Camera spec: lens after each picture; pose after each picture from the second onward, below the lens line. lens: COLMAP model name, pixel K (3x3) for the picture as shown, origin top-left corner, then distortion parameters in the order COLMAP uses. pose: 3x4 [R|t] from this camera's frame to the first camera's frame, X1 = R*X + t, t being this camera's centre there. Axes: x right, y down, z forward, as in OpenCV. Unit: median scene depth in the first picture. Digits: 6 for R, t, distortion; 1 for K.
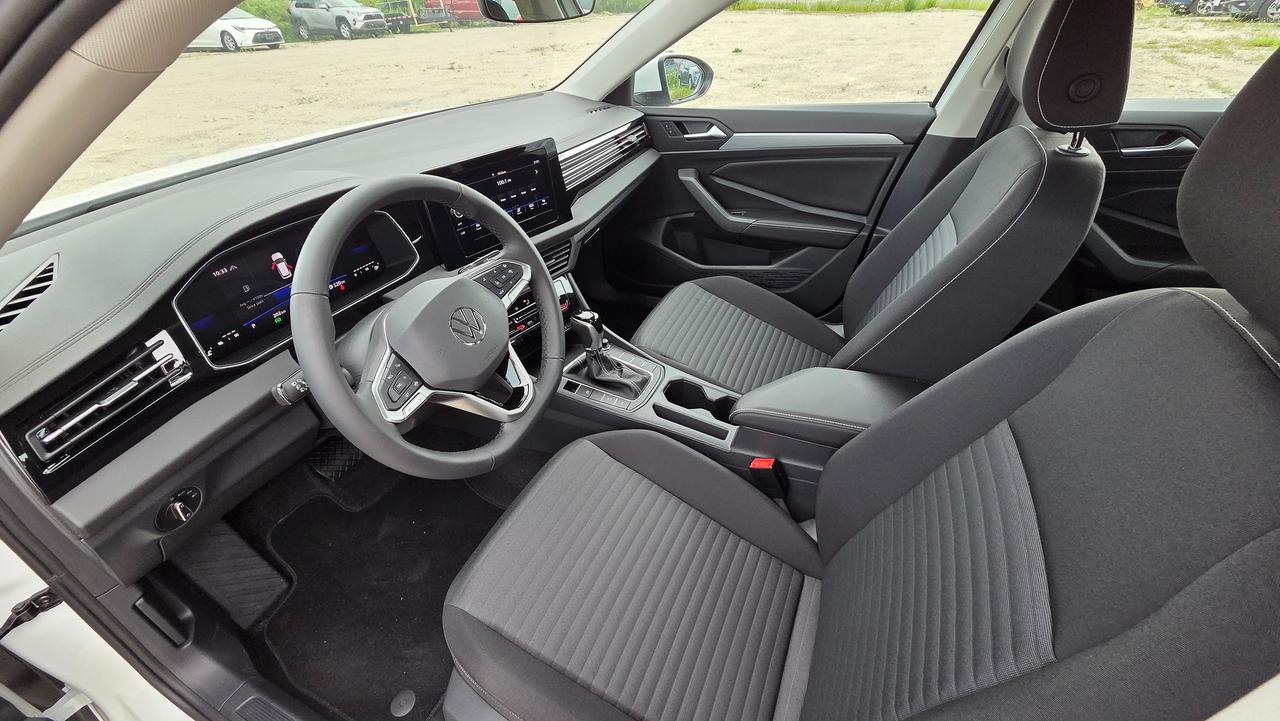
lens RADIAL K [[524.3, 0, 637.9], [0, 524.3, 358.7], [0, 0, 1]] dist [0.002451, -0.000679]
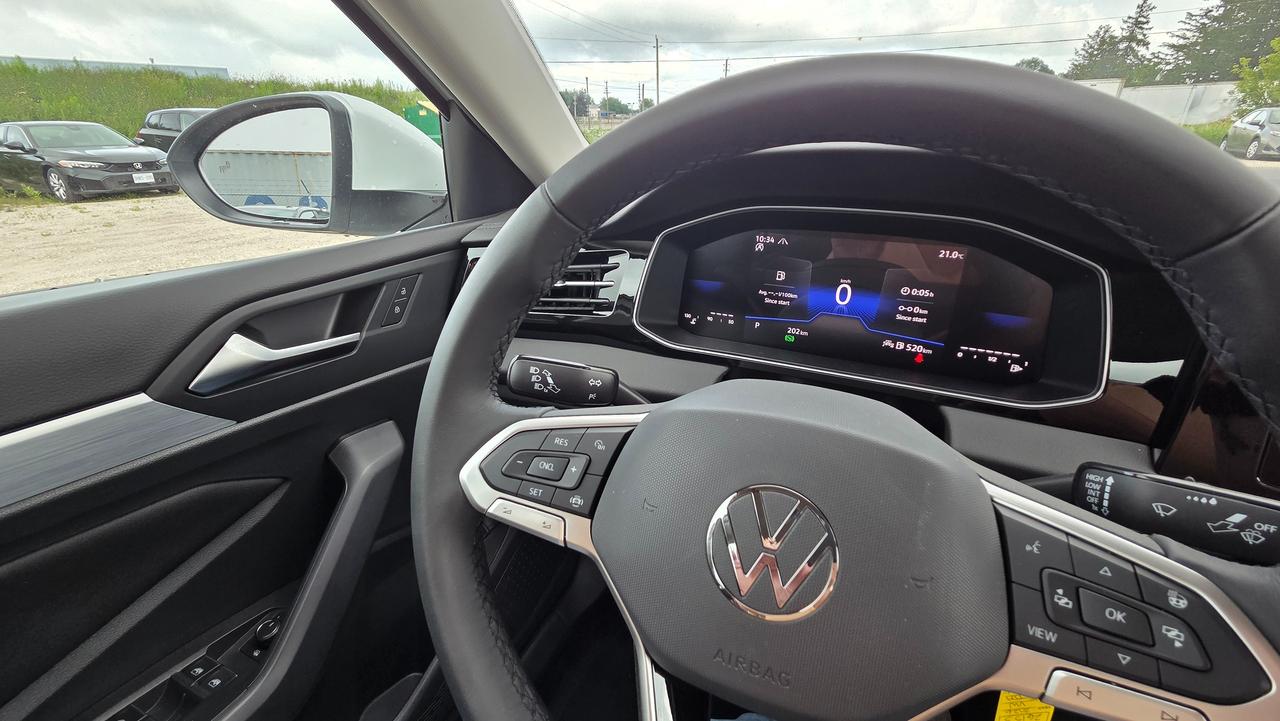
lens RADIAL K [[524.3, 0, 638.5], [0, 524.3, 361.2], [0, 0, 1]] dist [0.002451, -0.000679]
pose [[0.003295, 0.442511, -0.896757, -0.042132], [-0.570501, 0.737338, 0.361748, -0.091879], [0.821290, 0.510409, 0.254882, 0.349115]]
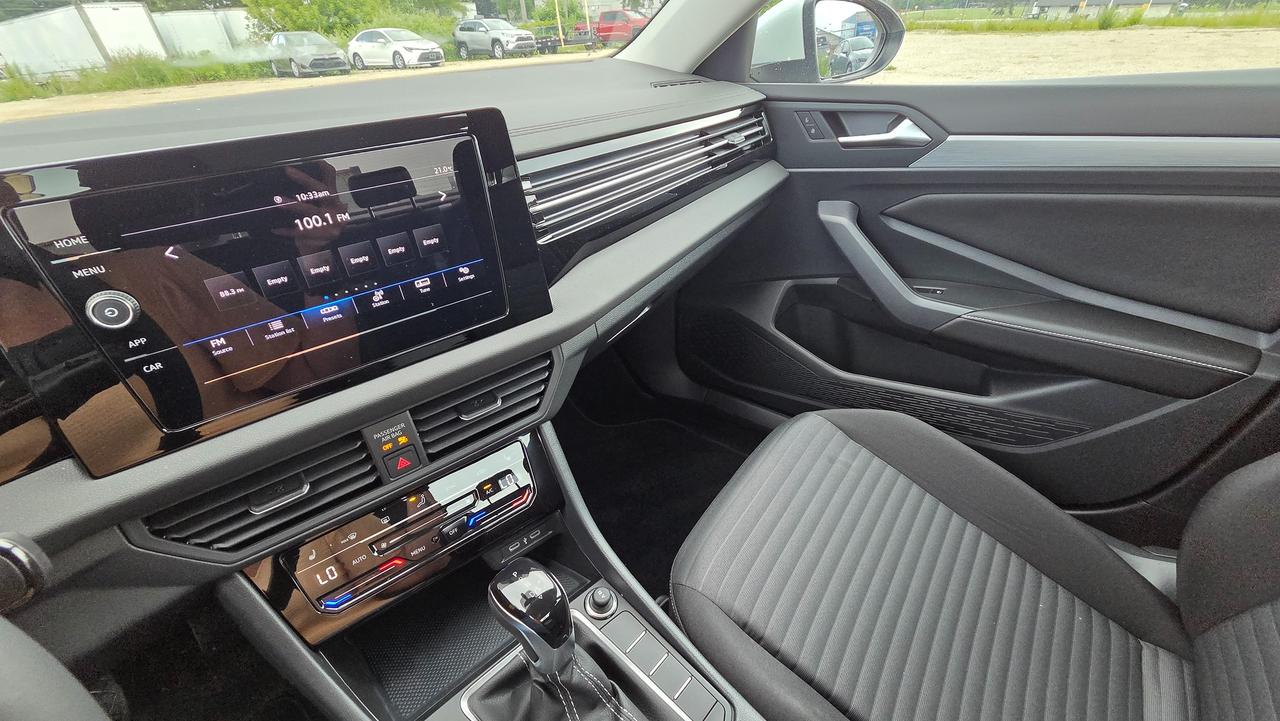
lens RADIAL K [[524.3, 0, 638.1], [0, 524.3, 358.3], [0, 0, 1]] dist [0.002451, -0.000679]
pose [[0.973637, 0.113137, -0.198066, 0.020762], [-0.120001, 0.992508, -0.022967, -0.168720], [0.193984, 0.046130, 0.979920, 0.449696]]
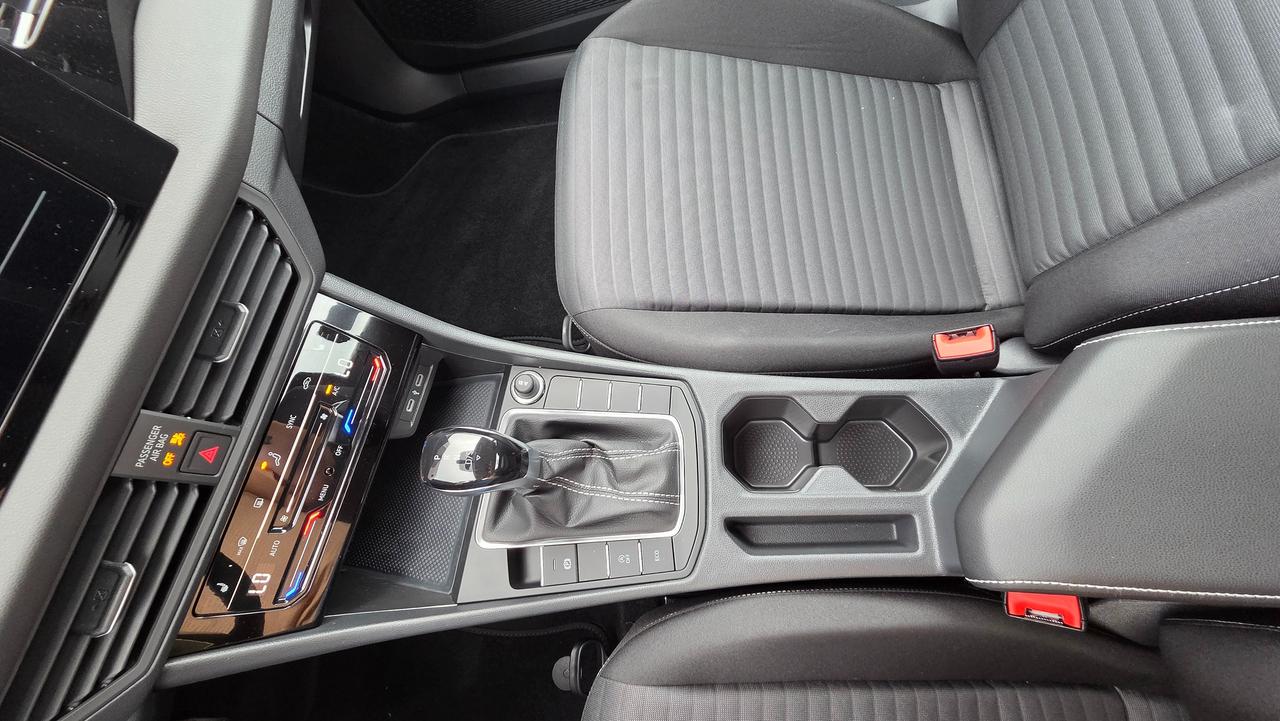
lens RADIAL K [[524.3, 0, 640.3], [0, 524.3, 360.2], [0, 0, 1]] dist [0.002451, -0.000679]
pose [[0.897781, -0.440097, -0.017444, 0.023454], [0.366643, 0.724818, 0.583276, -0.191225], [-0.244054, -0.530050, 0.812086, 0.512779]]
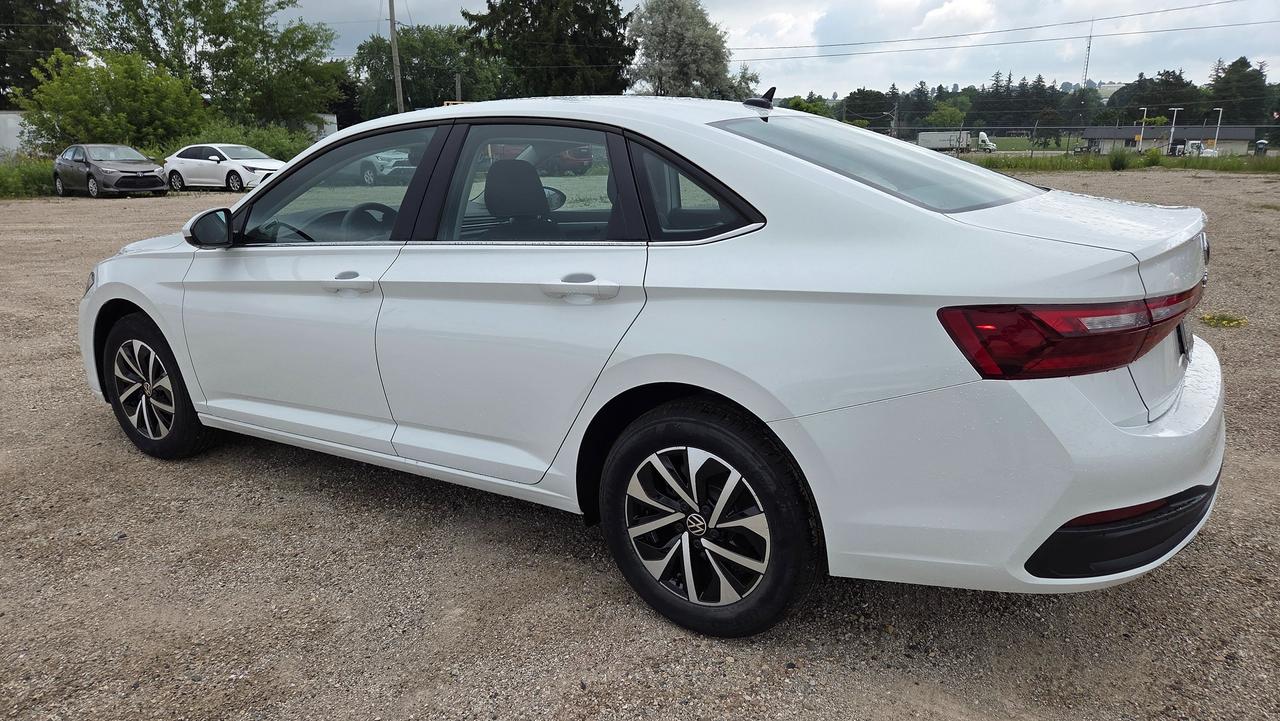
lens RADIAL K [[851.6, 0, 643.9], [0, 851.6, 371.3], [0, 0, 1]] dist [0.035037, -0.003994]
pose [[0.990091, 0.054231, -0.129531, 0.741621], [-0.094763, 0.938755, -0.331300, 0.828136], [0.103631, 0.340292, 0.934592, -1.269427]]
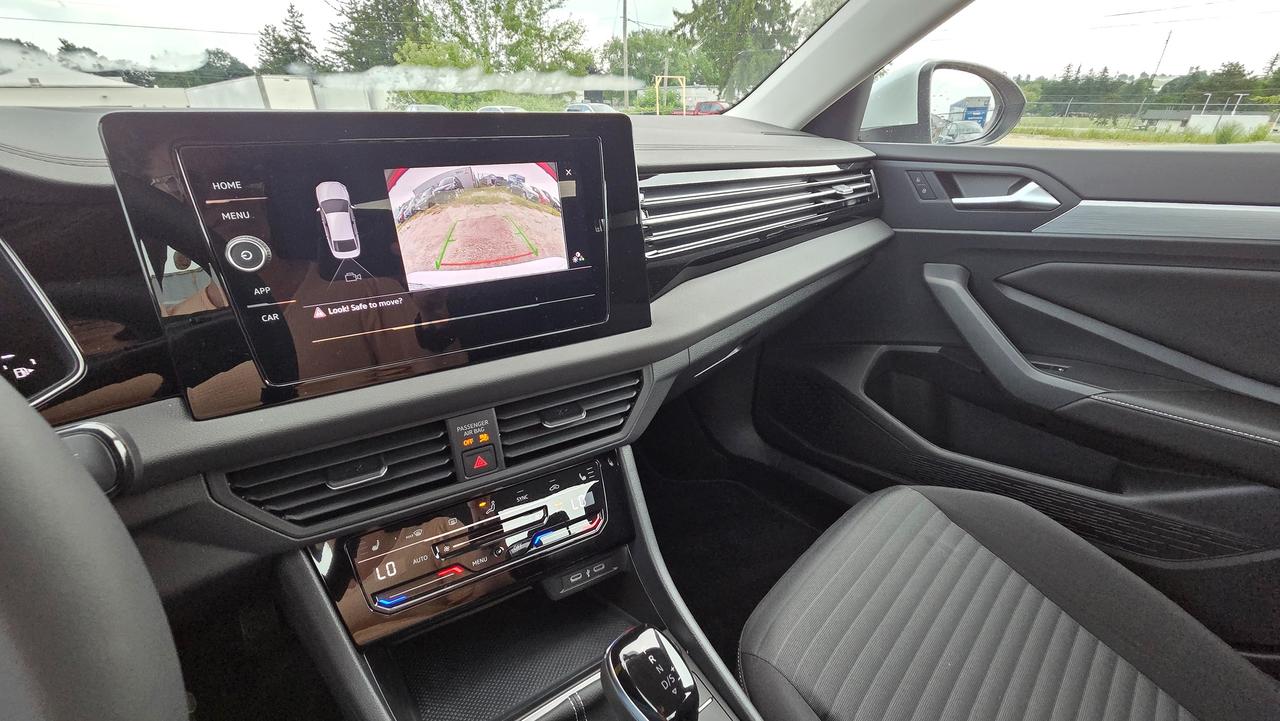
lens RADIAL K [[524.3, 0, 641.7], [0, 524.3, 359.5], [0, 0, 1]] dist [0.002451, -0.000679]
pose [[0.927545, 0.186912, -0.323611, 0.002255], [-0.238855, 0.962489, -0.128698, -0.139559], [0.287417, 0.196670, 0.937397, 0.465064]]
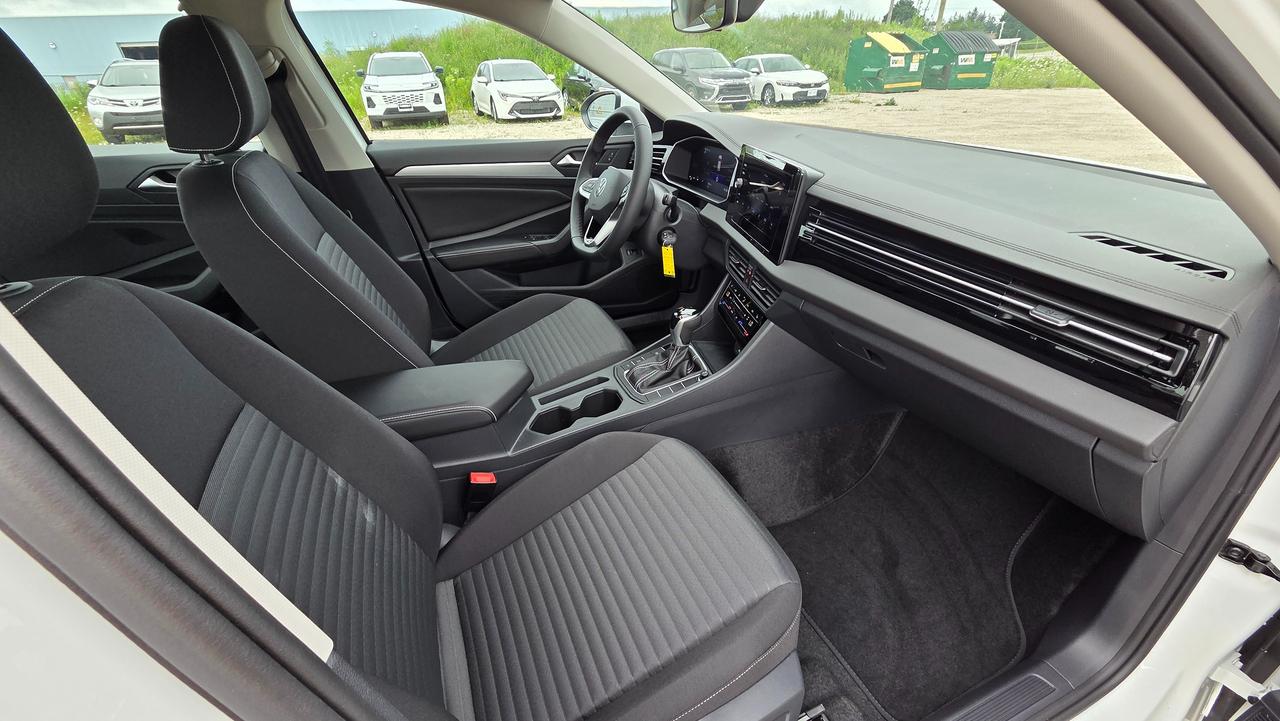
lens RADIAL K [[524.3, 0, 643.9], [0, 524.3, 367.1], [0, 0, 1]] dist [0.002451, -0.000679]
pose [[-0.670815, 0.415246, -0.614473, 0.447223], [-0.394050, 0.502348, 0.769657, -0.554731], [0.628276, 0.758431, -0.173355, 0.841110]]
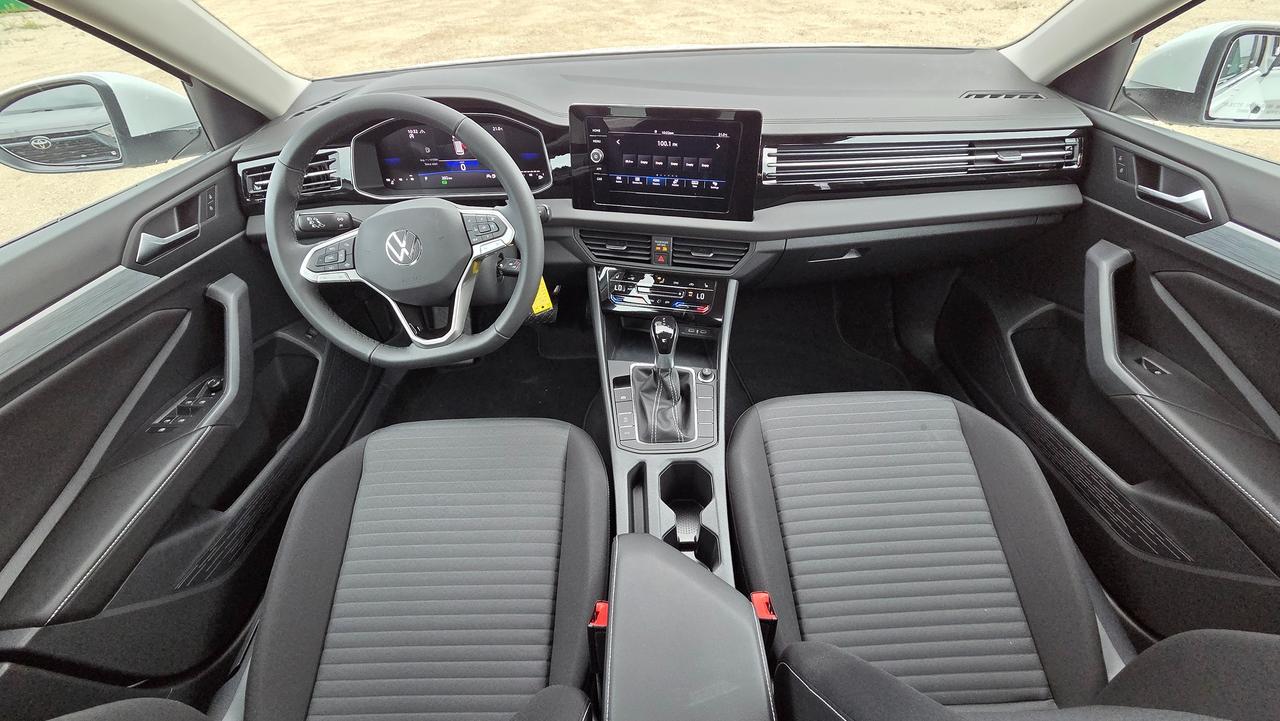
lens RADIAL K [[524.3, 0, 640.8], [0, 524.3, 358.1], [0, 0, 1]] dist [0.002451, -0.000679]
pose [[0.426932, 0.602293, -0.674516, 0.330348], [-0.501995, 0.778277, 0.377209, -0.235513], [0.752150, 0.177561, 0.634620, 0.313202]]
